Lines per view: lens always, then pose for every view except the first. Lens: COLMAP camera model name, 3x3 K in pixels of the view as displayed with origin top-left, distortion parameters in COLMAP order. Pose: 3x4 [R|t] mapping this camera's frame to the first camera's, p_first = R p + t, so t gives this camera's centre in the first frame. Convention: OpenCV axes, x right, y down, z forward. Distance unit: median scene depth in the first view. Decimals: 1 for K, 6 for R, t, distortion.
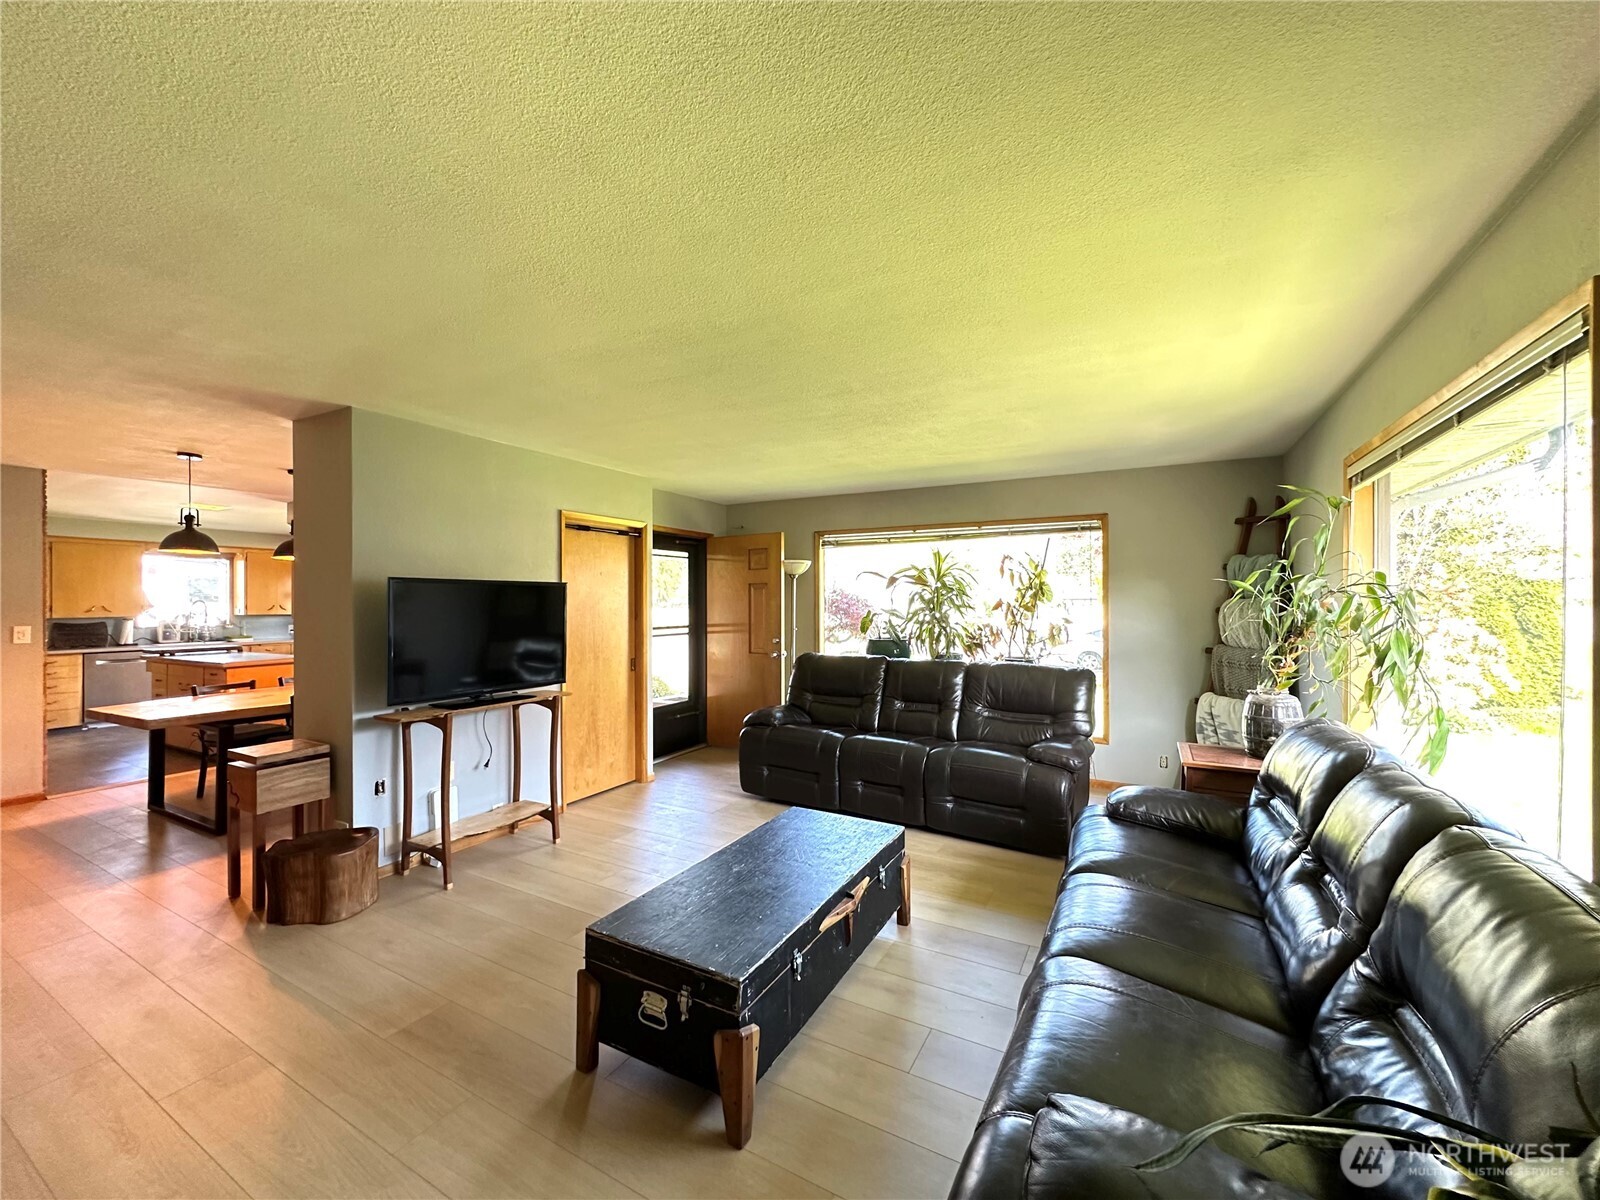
lens RADIAL K [[638.5, 0, 800.0], [0, 638.5, 600.0], [0, 0, 1]] dist [-0.000540, -0.000558]
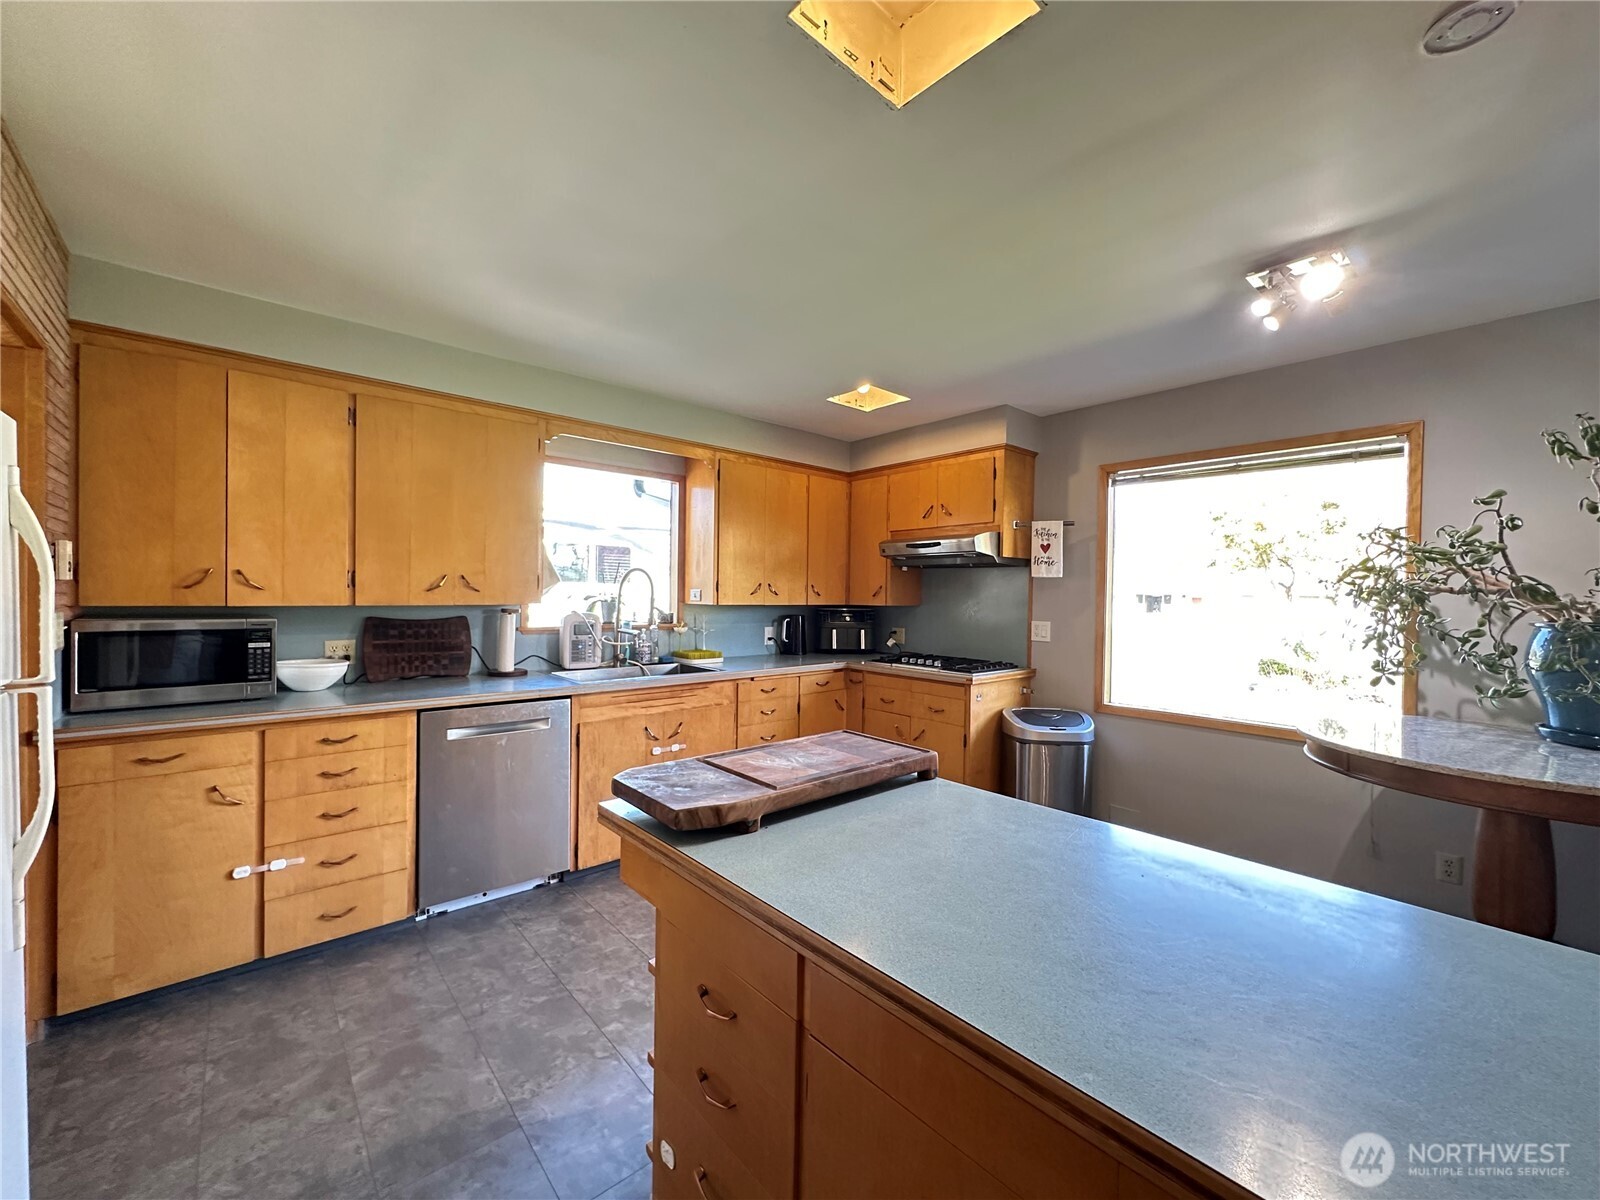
lens RADIAL K [[638.5, 0, 800.0], [0, 638.5, 600.0], [0, 0, 1]] dist [-0.000540, -0.000558]
pose [[0.946001, 0.014484, -0.323839, -0.747230], [-0.011780, 0.999877, 0.010308, 0.017166], [0.323948, -0.005936, 0.946056, 0.676184]]
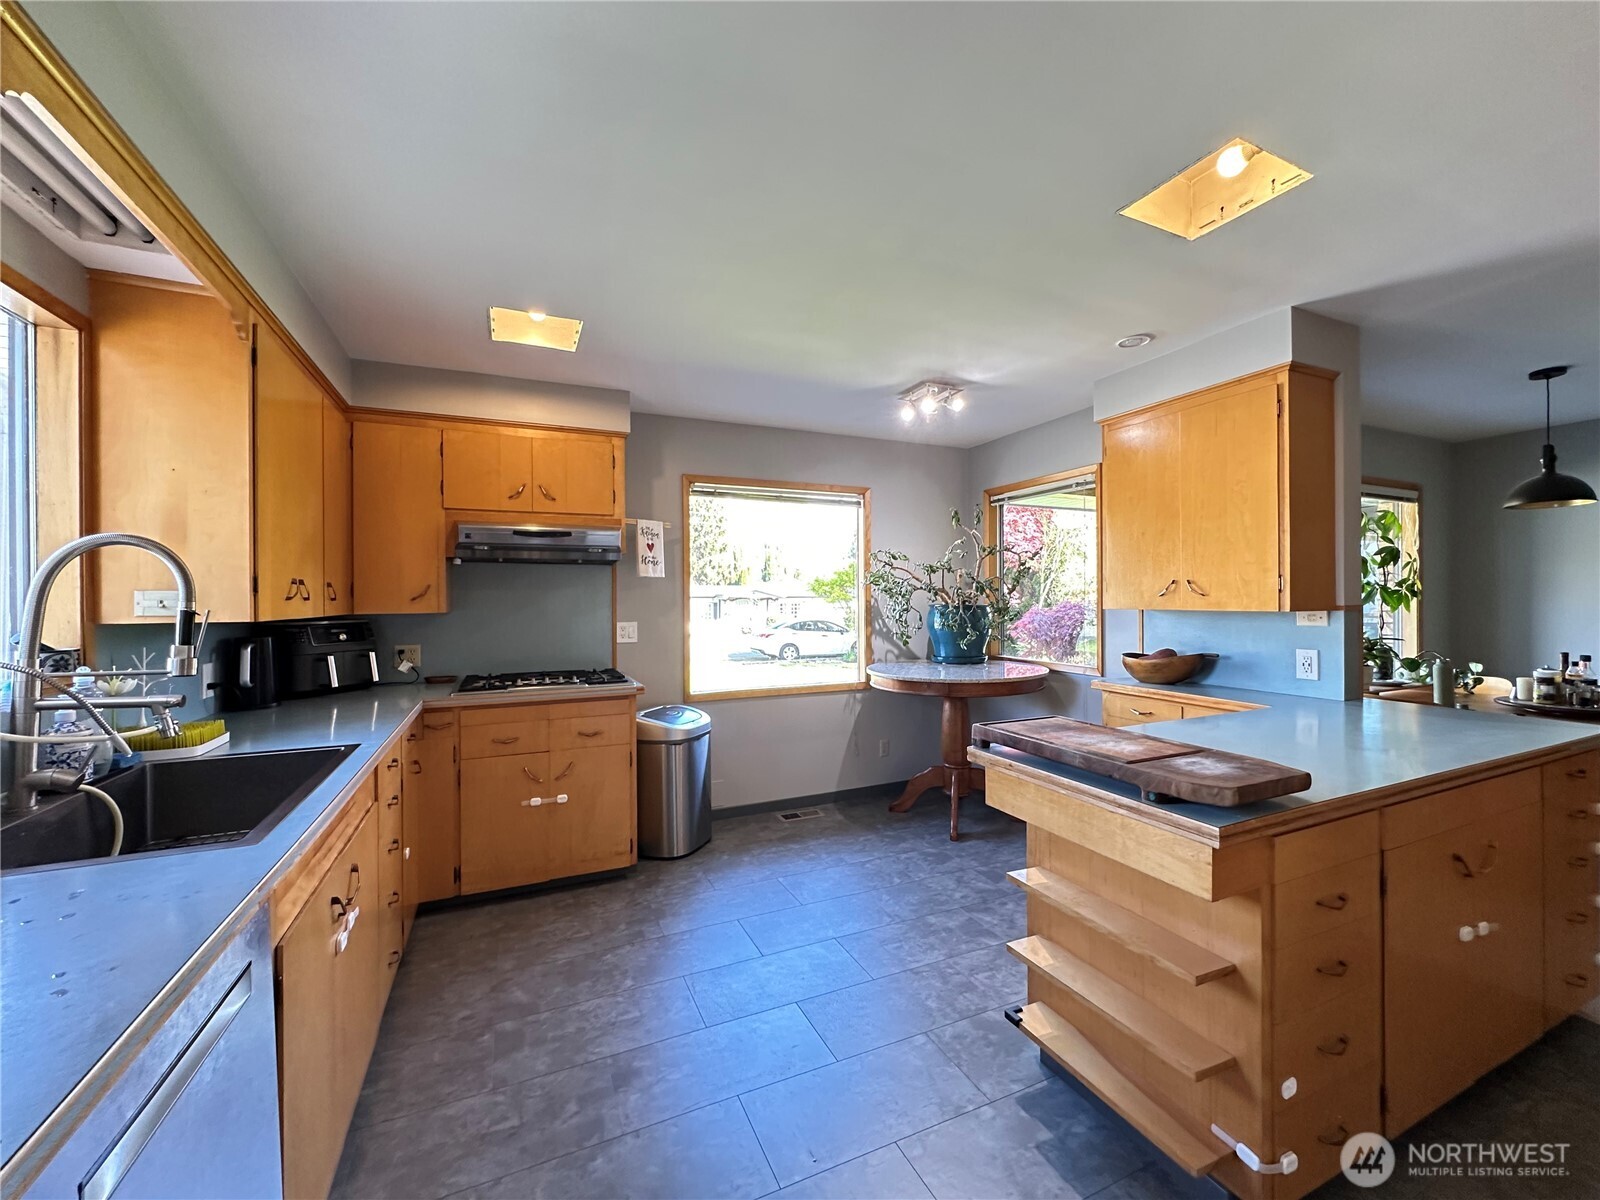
lens RADIAL K [[638.5, 0, 800.0], [0, 638.5, 600.0], [0, 0, 1]] dist [-0.000540, -0.000558]
pose [[0.591631, -0.006149, 0.806186, -1.028954], [0.010201, 0.999948, 0.000141, 0.020902], [-0.806145, 0.008140, 0.591663, 0.810381]]
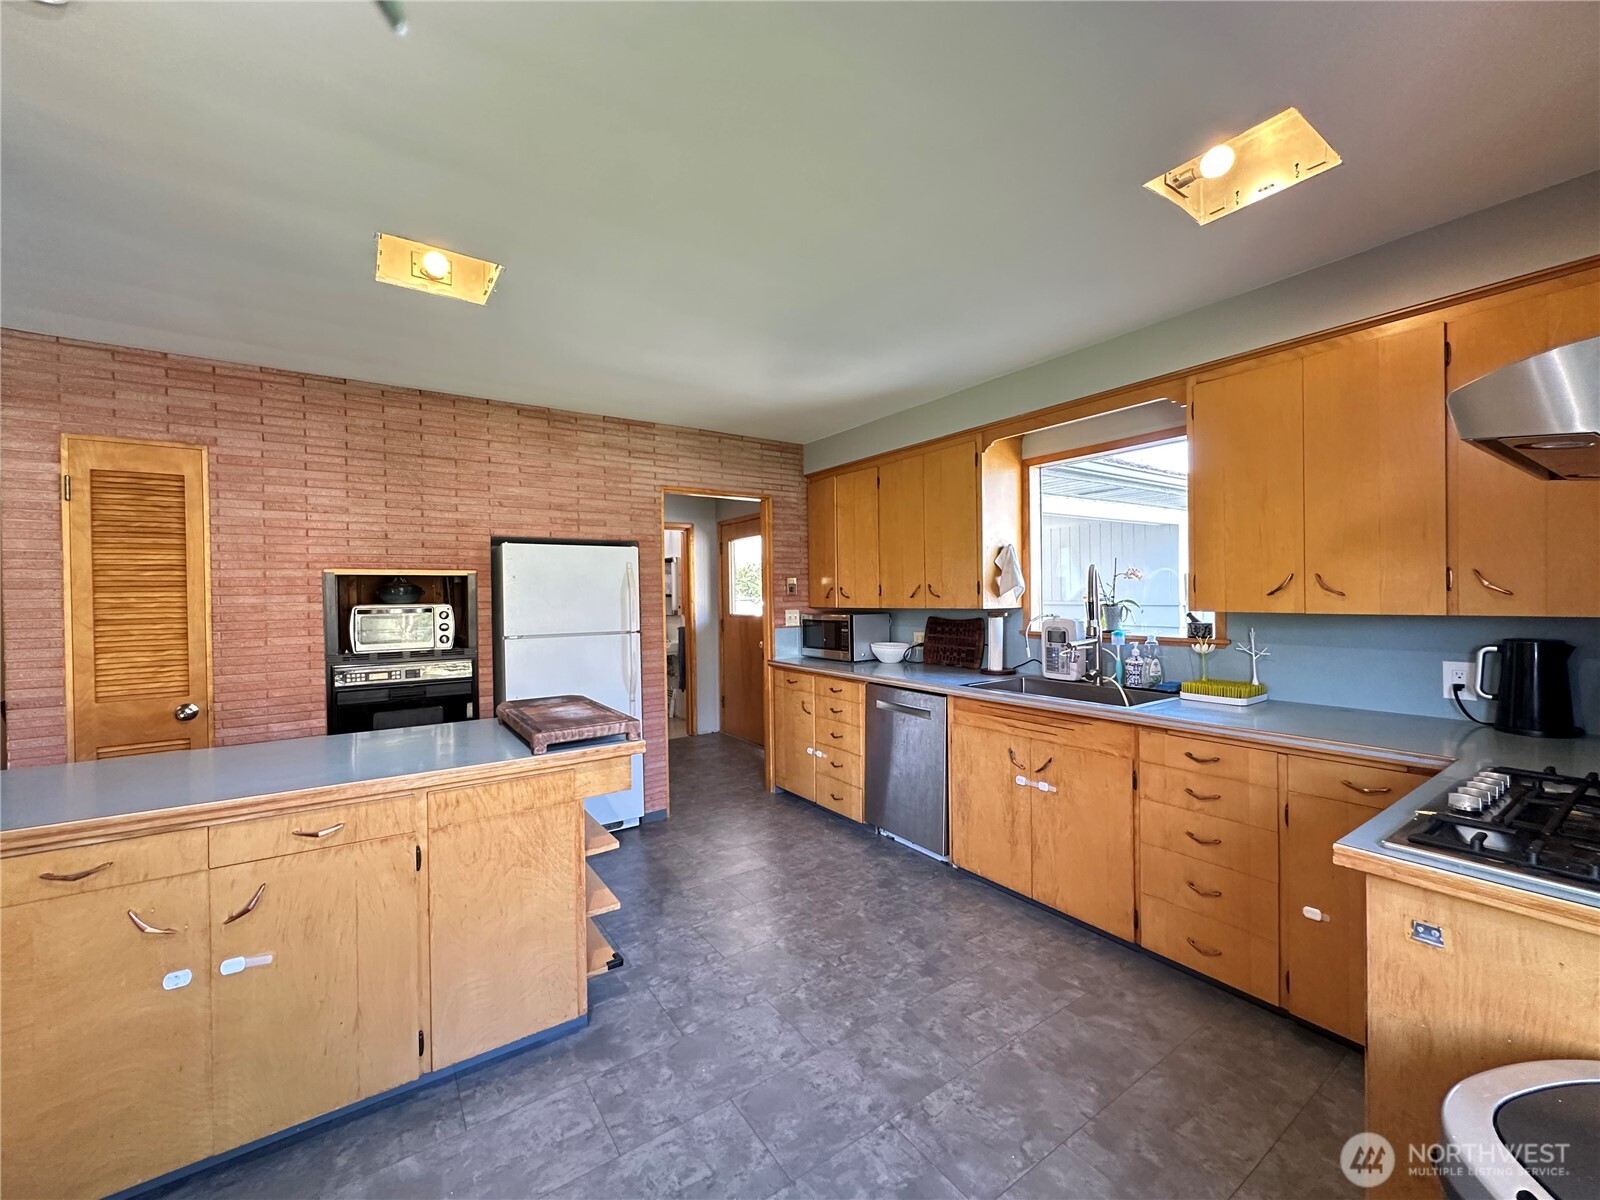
lens RADIAL K [[638.5, 0, 800.0], [0, 638.5, 600.0], [0, 0, 1]] dist [-0.000540, -0.000558]
pose [[-0.438451, 0.007600, -0.898723, -0.603149], [0.011704, 0.999928, 0.002745, 0.017921], [0.898679, -0.009315, -0.438508, 1.068238]]
